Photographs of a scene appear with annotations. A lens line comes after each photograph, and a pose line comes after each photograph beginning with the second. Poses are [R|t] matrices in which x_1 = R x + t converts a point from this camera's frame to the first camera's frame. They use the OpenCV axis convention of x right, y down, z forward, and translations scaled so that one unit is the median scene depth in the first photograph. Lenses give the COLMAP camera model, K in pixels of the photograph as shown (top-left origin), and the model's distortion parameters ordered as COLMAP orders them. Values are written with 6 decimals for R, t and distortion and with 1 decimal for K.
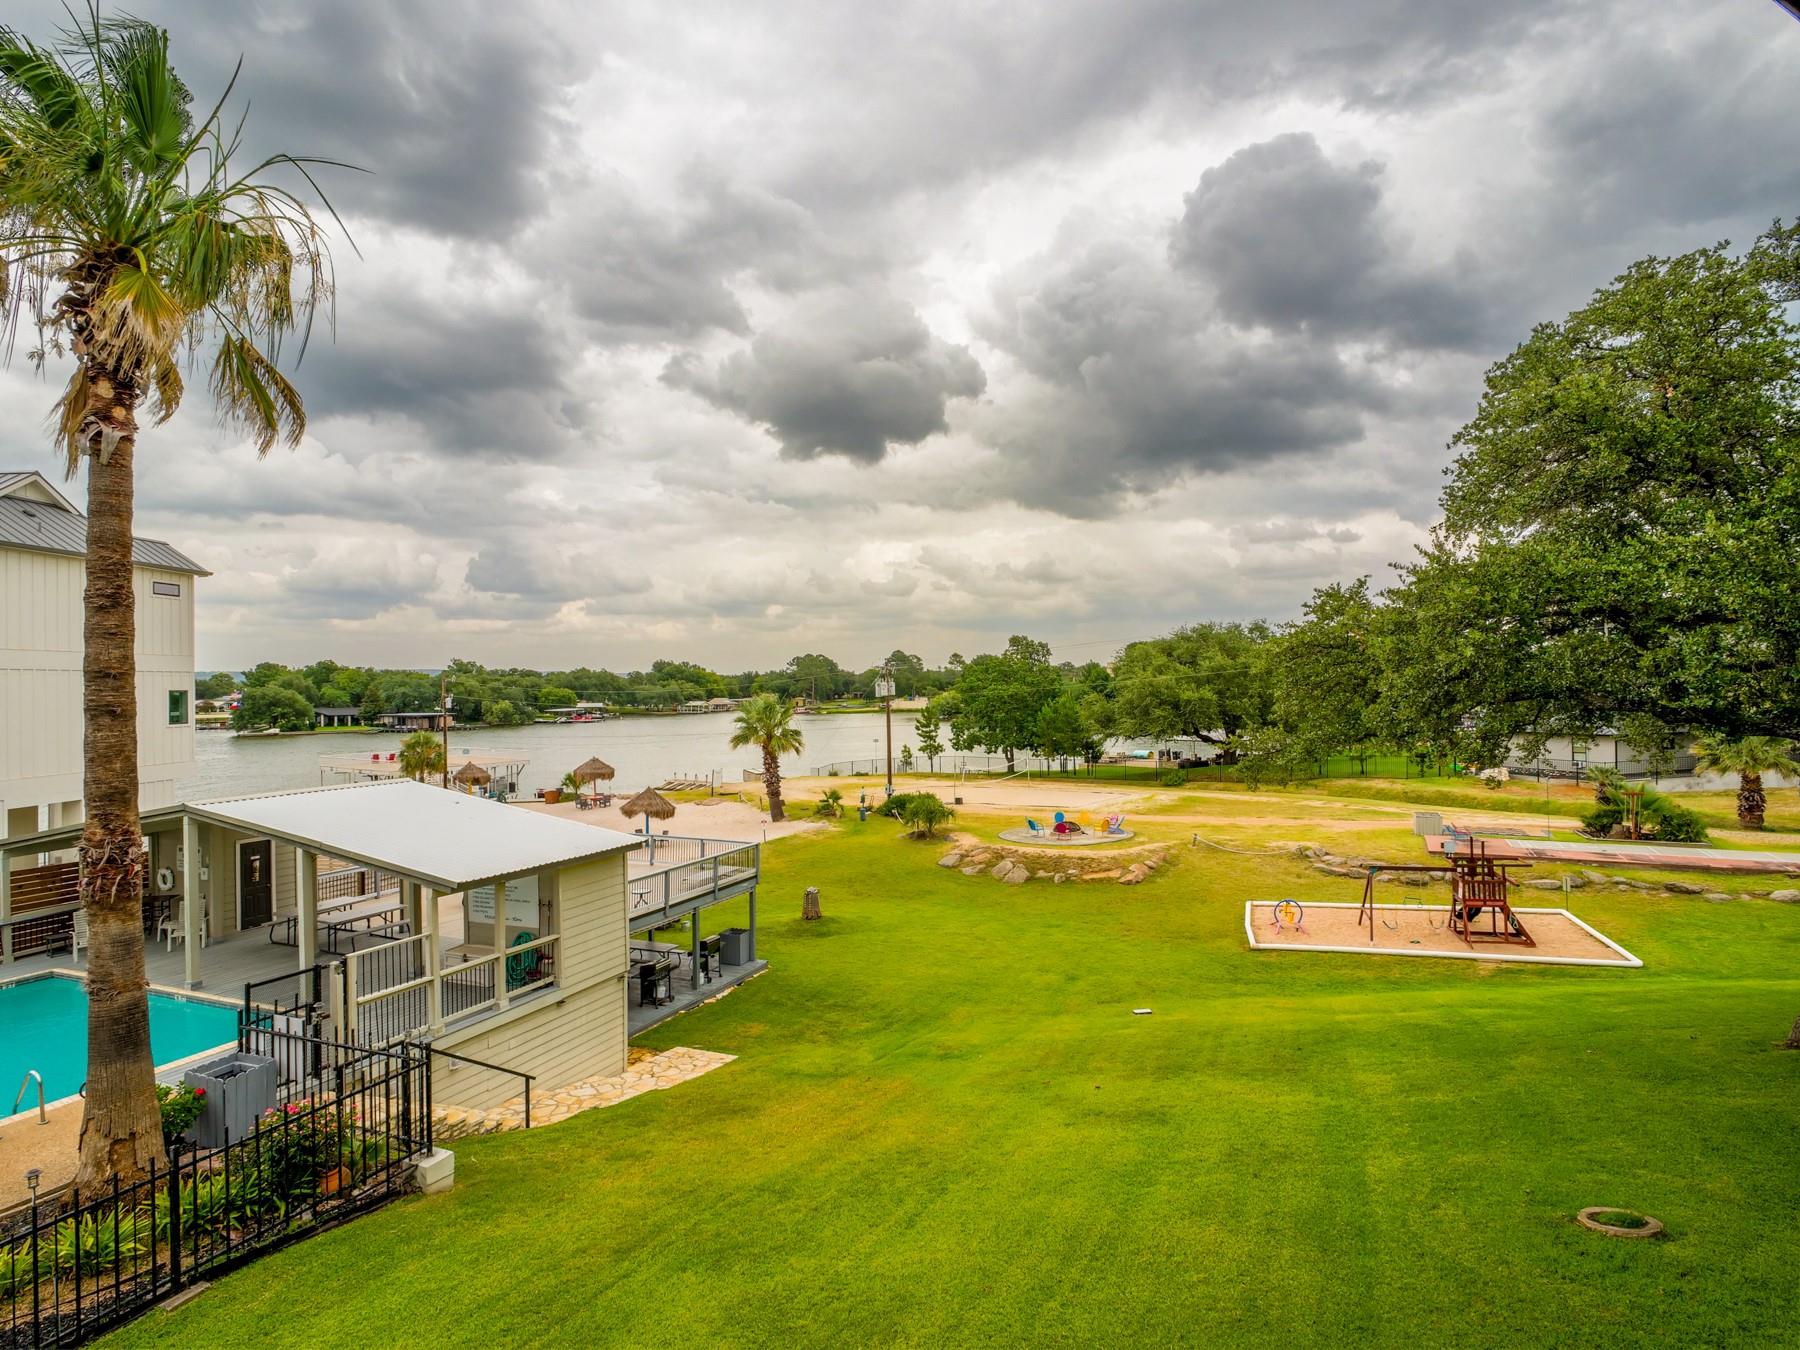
lens RADIAL K [[985.1, 0, 898.7], [0, 985.1, 673.1], [0, 0, 1]] dist [-0.019219, 0.006914]
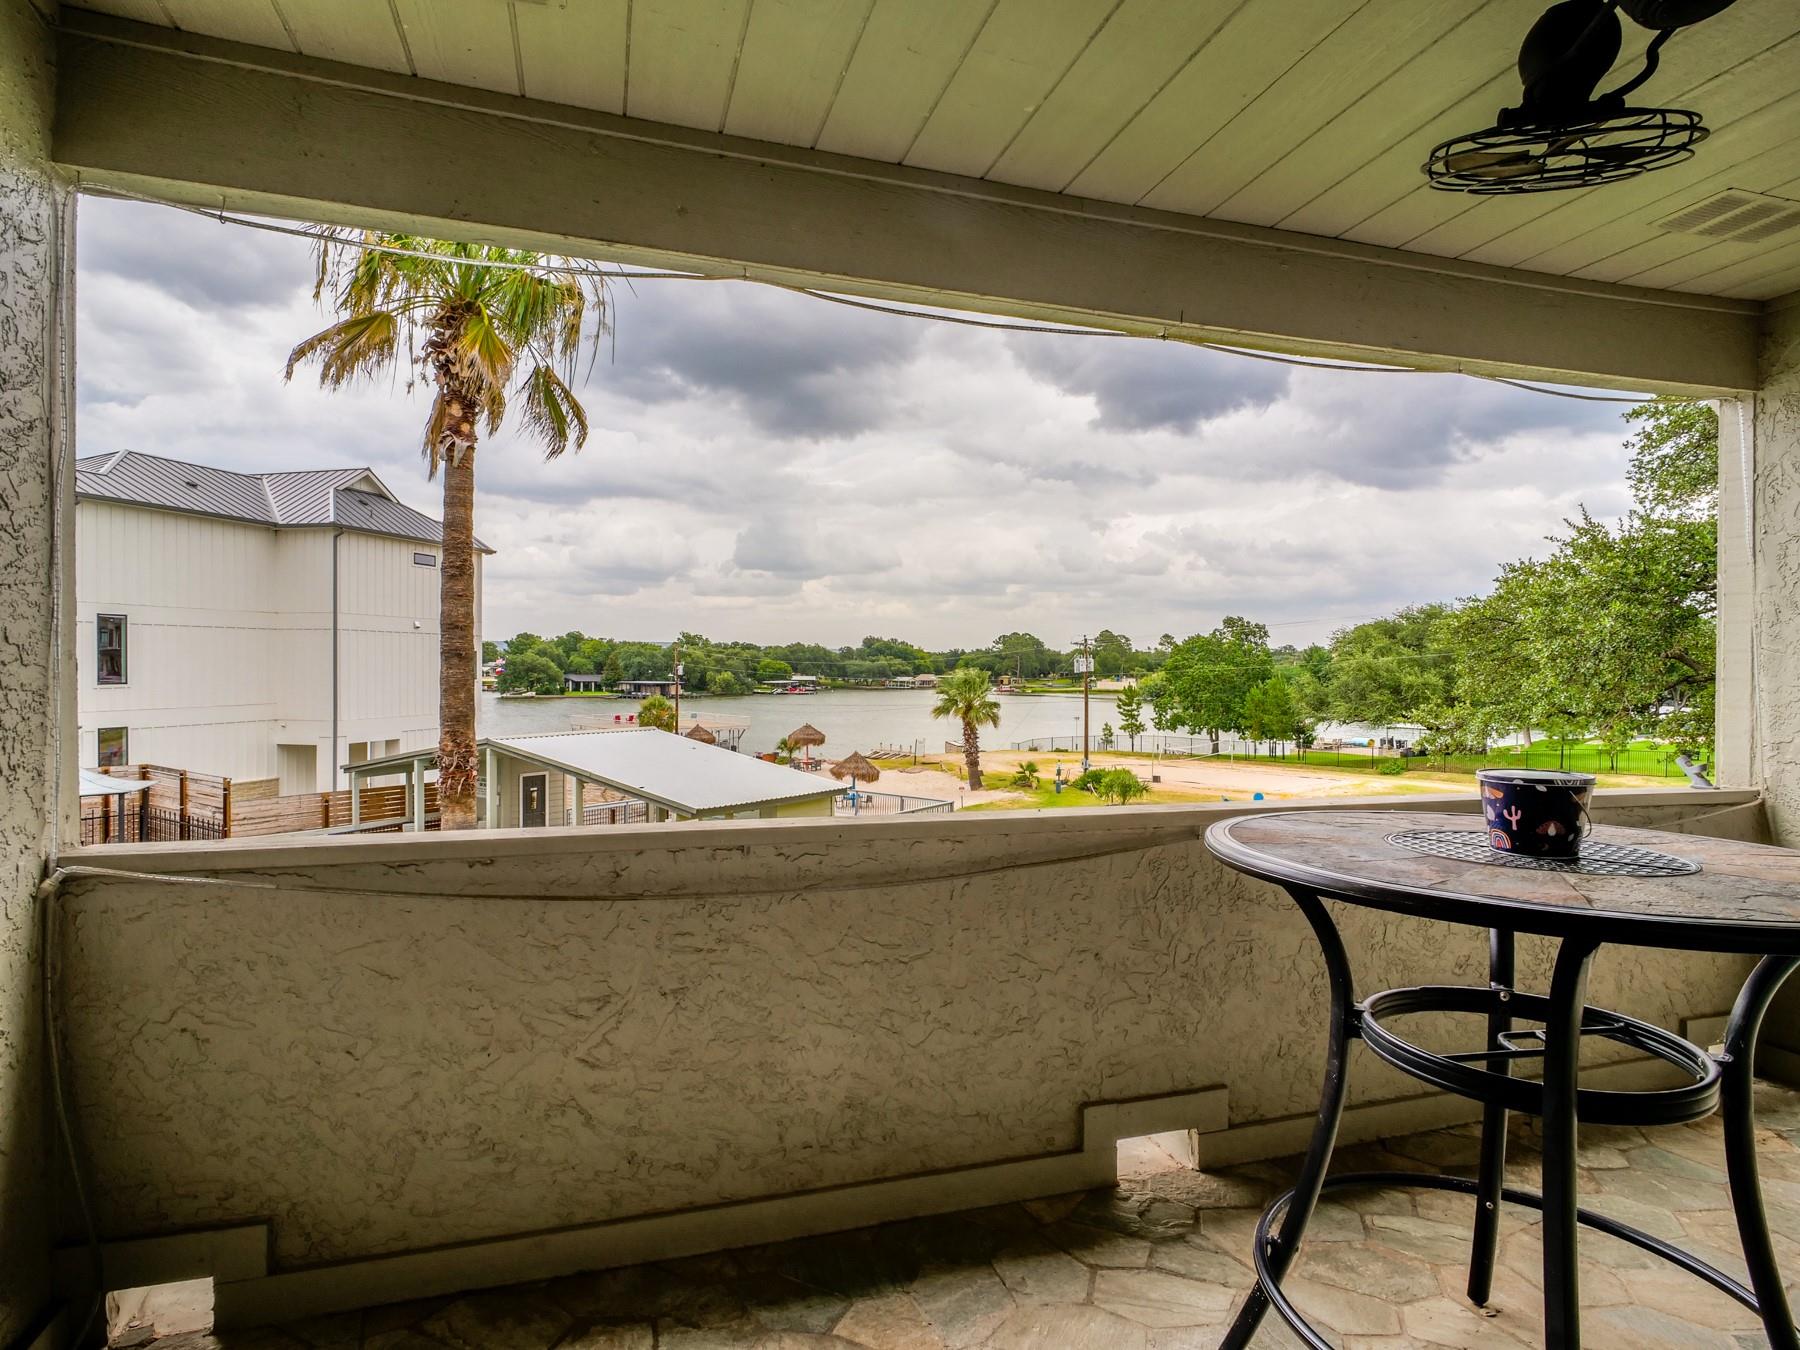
lens RADIAL K [[986.0, 0, 894.6], [0, 986.0, 674.4], [0, 0, 1]] dist [-0.007998, 0.000305]
pose [[0.977241, 0.023704, -0.210803, 0.014574], [-0.018868, 0.999511, 0.024925, 0.005863], [0.211290, -0.020380, 0.977211, -0.048810]]
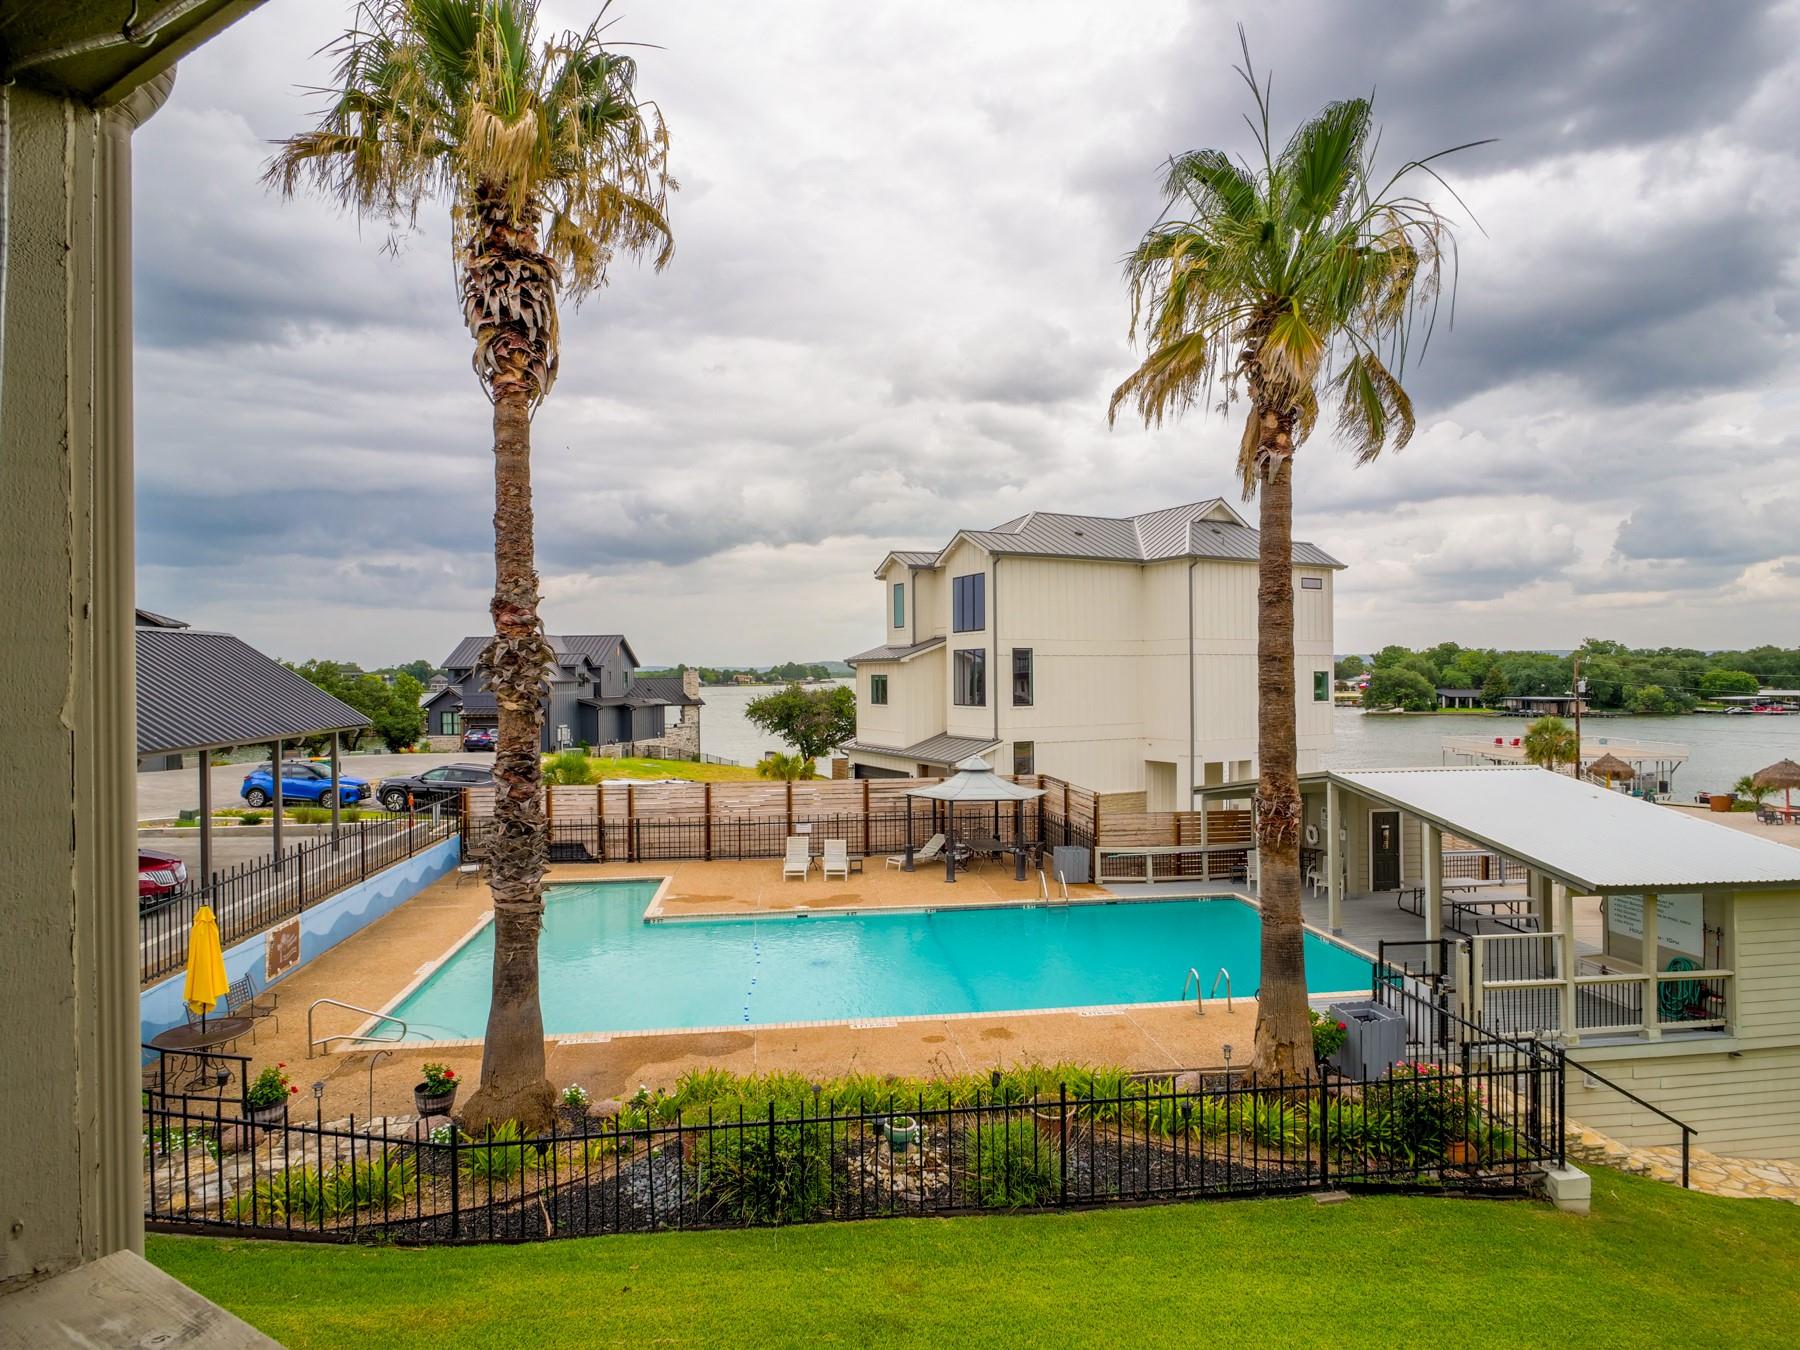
lens RADIAL K [[985.1, 0, 898.7], [0, 985.1, 673.1], [0, 0, 1]] dist [-0.019219, 0.006914]
pose [[0.506957, 0.006992, -0.861943, 0.000182], [0.009042, 0.999869, 0.013428, -0.000090], [0.861924, -0.014601, 0.506827, -0.004524]]
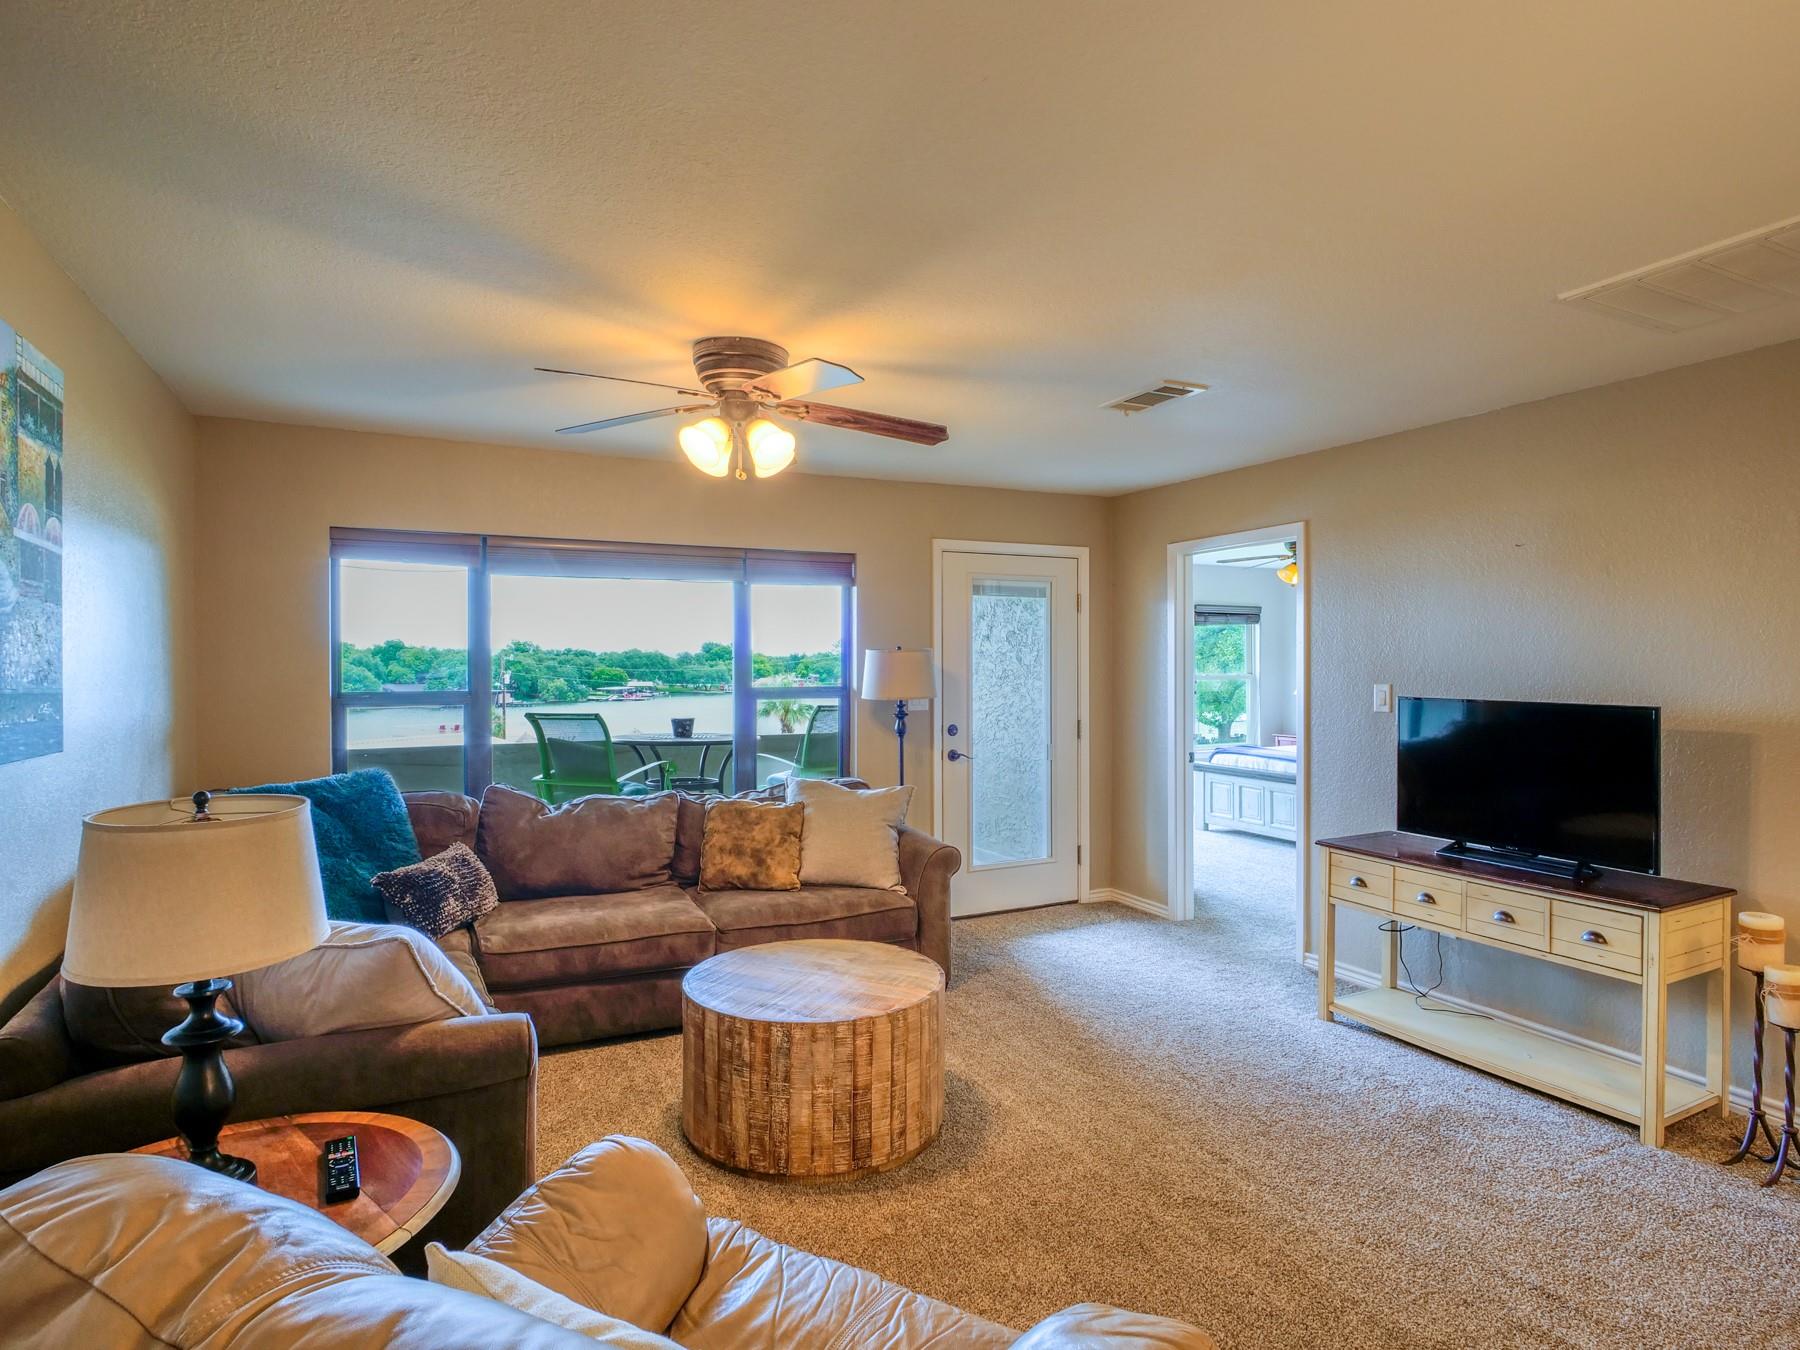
lens RADIAL K [[985.1, 0, 898.7], [0, 985.1, 673.1], [0, 0, 1]] dist [-0.019219, 0.006914]
pose [[0.998696, 0.007786, -0.050445, 0.076816], [-0.006852, 0.999802, 0.018667, -0.000497], [0.050580, -0.018297, 0.998552, -0.167923]]
